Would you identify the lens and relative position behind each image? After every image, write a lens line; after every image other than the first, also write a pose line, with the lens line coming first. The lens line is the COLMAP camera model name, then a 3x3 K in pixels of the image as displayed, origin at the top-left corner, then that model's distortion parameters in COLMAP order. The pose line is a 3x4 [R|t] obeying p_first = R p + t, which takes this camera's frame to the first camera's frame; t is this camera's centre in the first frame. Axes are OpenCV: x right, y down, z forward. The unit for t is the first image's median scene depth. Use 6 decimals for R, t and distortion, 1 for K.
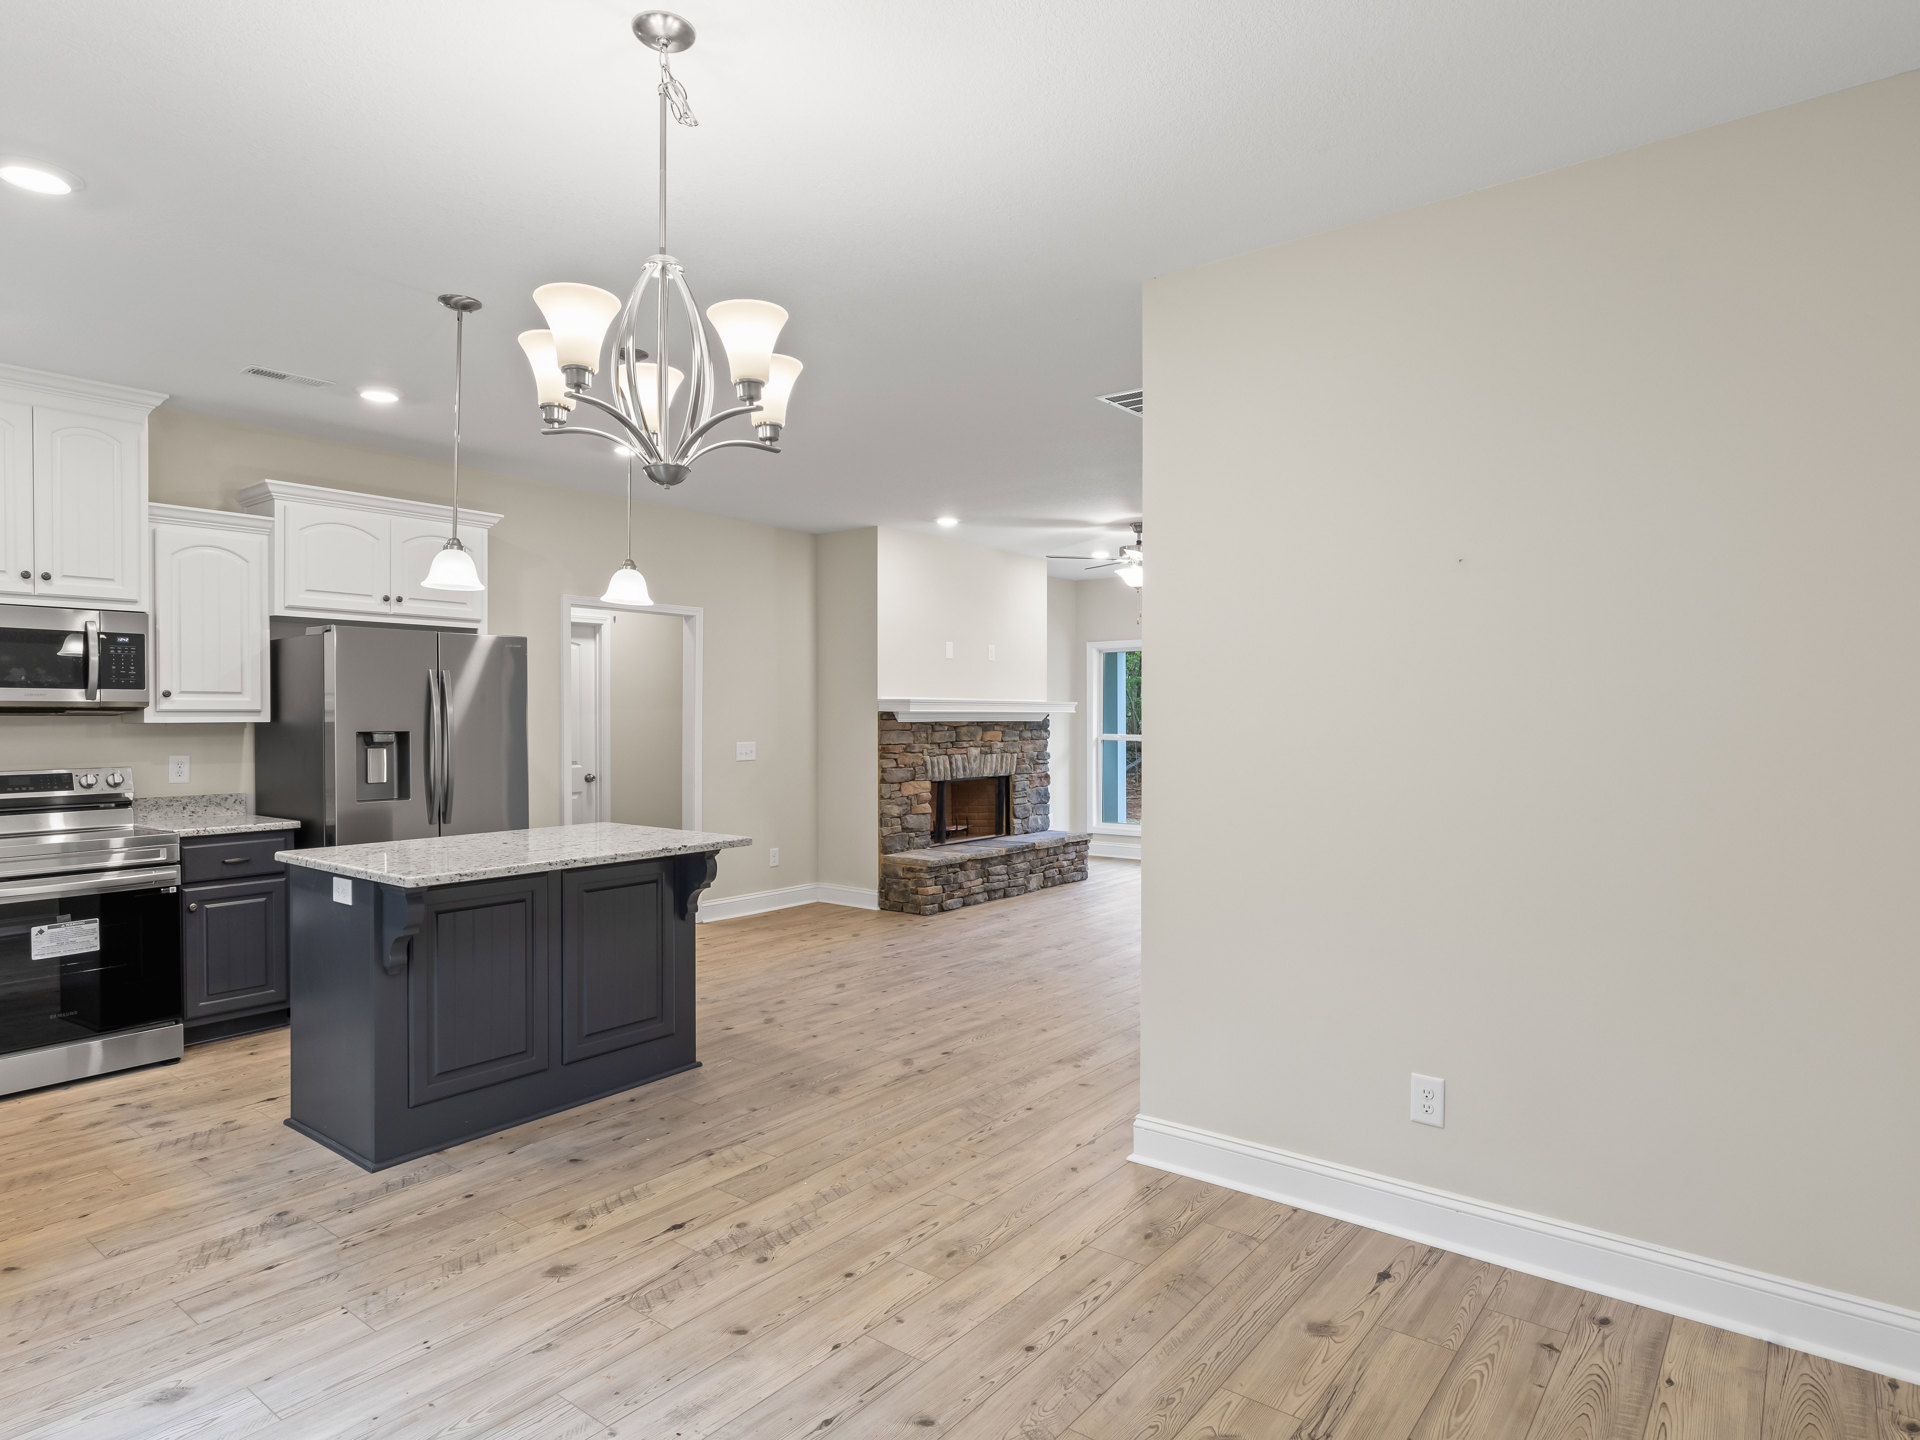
lens RADIAL K [[1091.9, 0, 960.0], [0, 1091.9, 720.0], [0, 0, 1]] dist [0.001304, -0.000374]
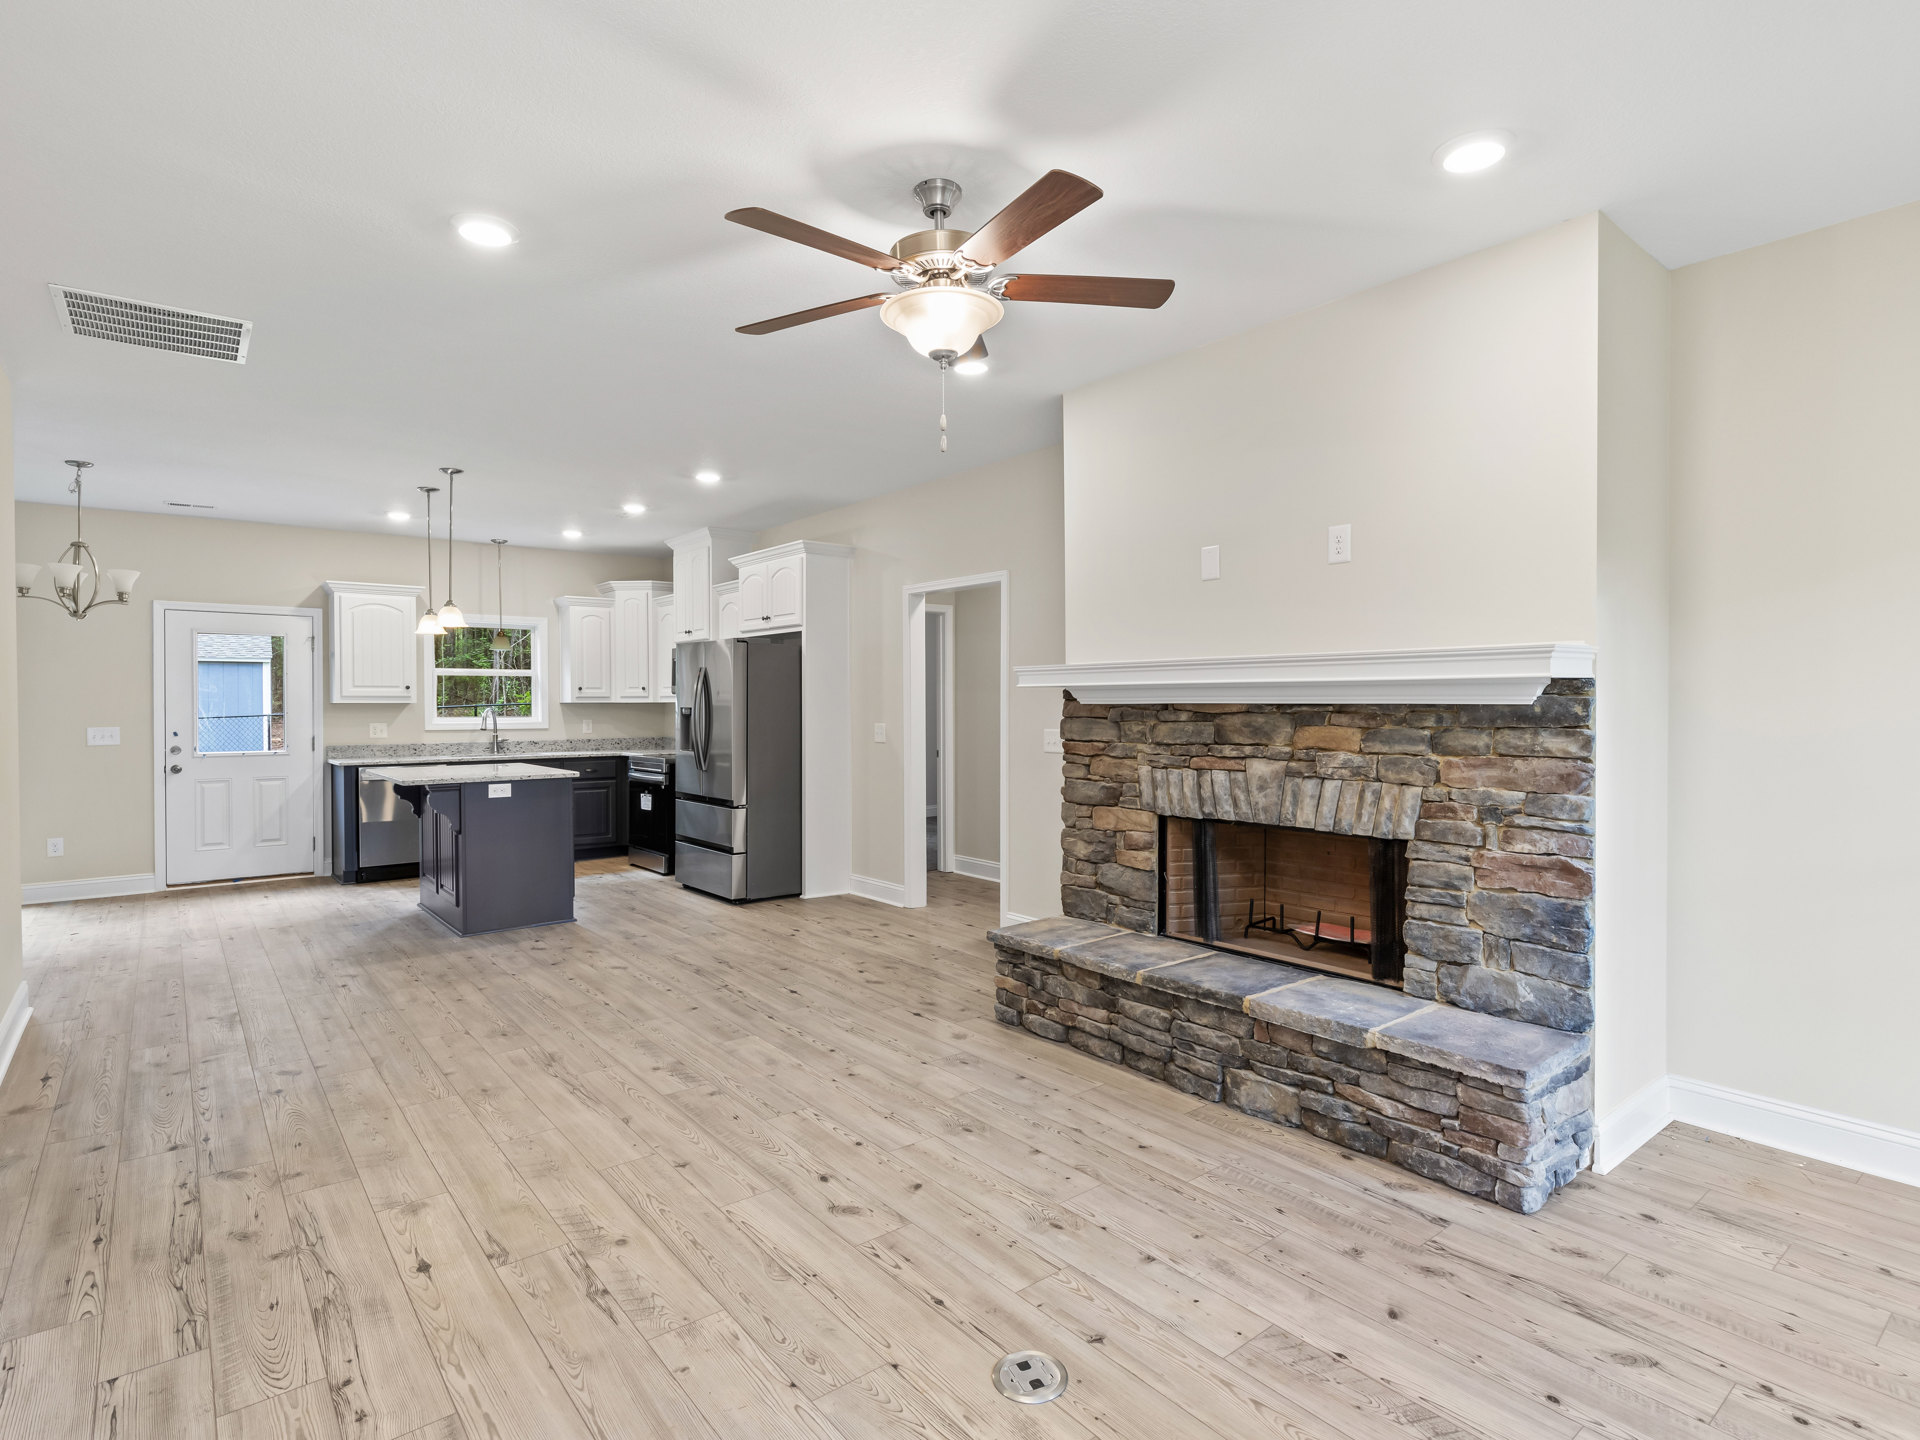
lens RADIAL K [[997.9, 0, 984.7], [0, 997.9, 712.6], [0, 0, 1]] dist [-0.001741, -0.000076]
pose [[-0.211330, 0.011899, -0.977342, 0.765714], [-0.000448, 0.999925, 0.012271, -0.000199], [0.977415, 0.003032, -0.211309, 1.644779]]
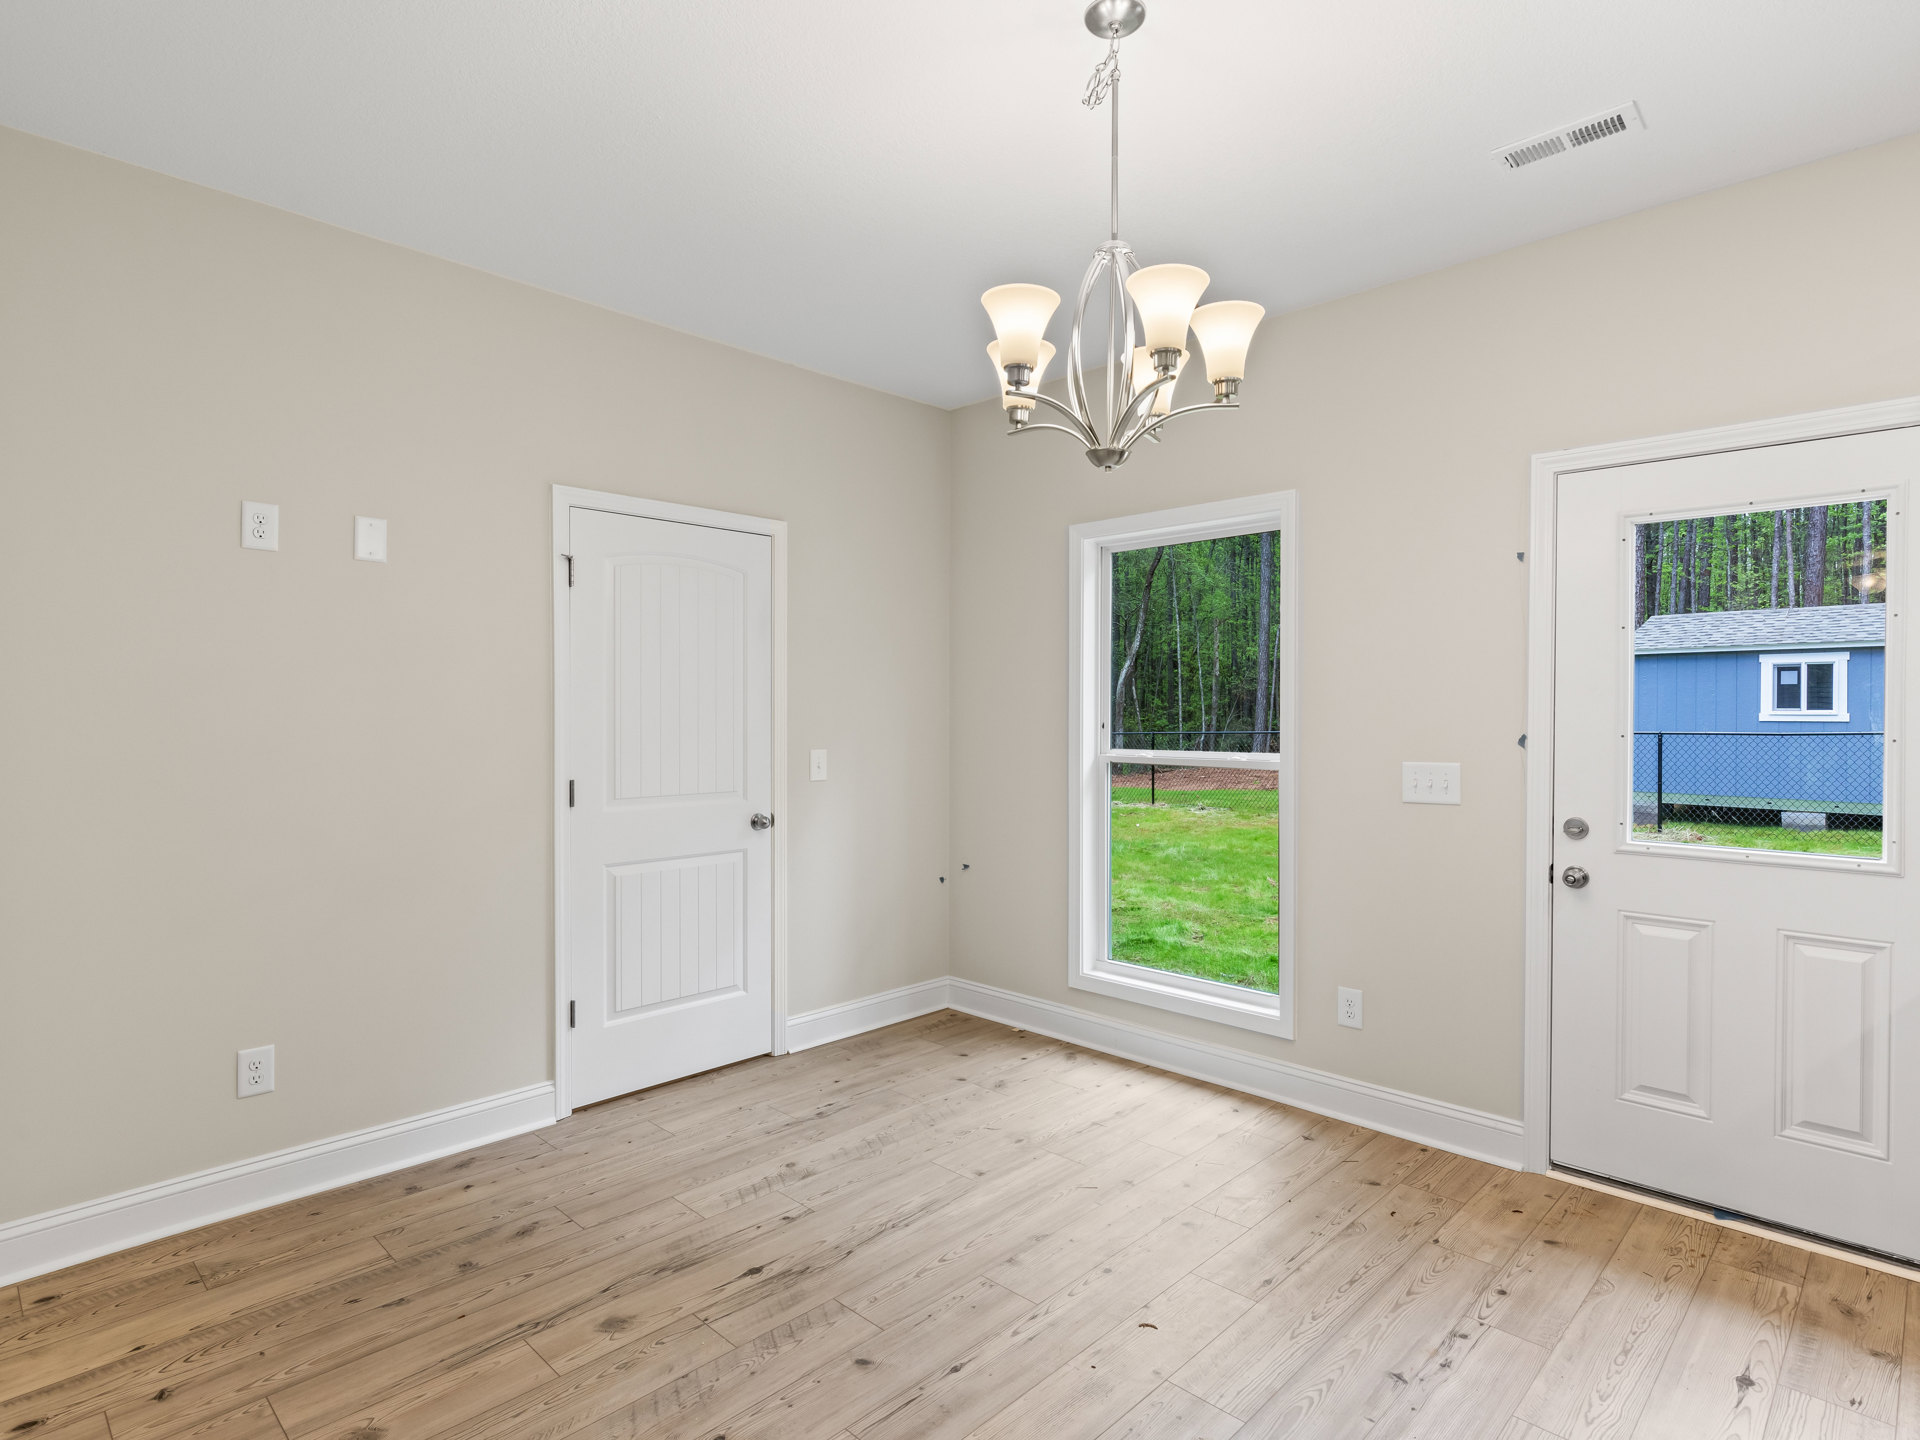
lens RADIAL K [[1011.0, 0, 965.3], [0, 1011.0, 722.9], [0, 0, 1]] dist [-0.000929, -0.000473]
pose [[-0.994941, -0.000487, 0.100460, -0.094885], [0.001046, 0.999884, 0.015207, 0.003411], [-0.100456, 0.015235, -0.994825, 0.812950]]
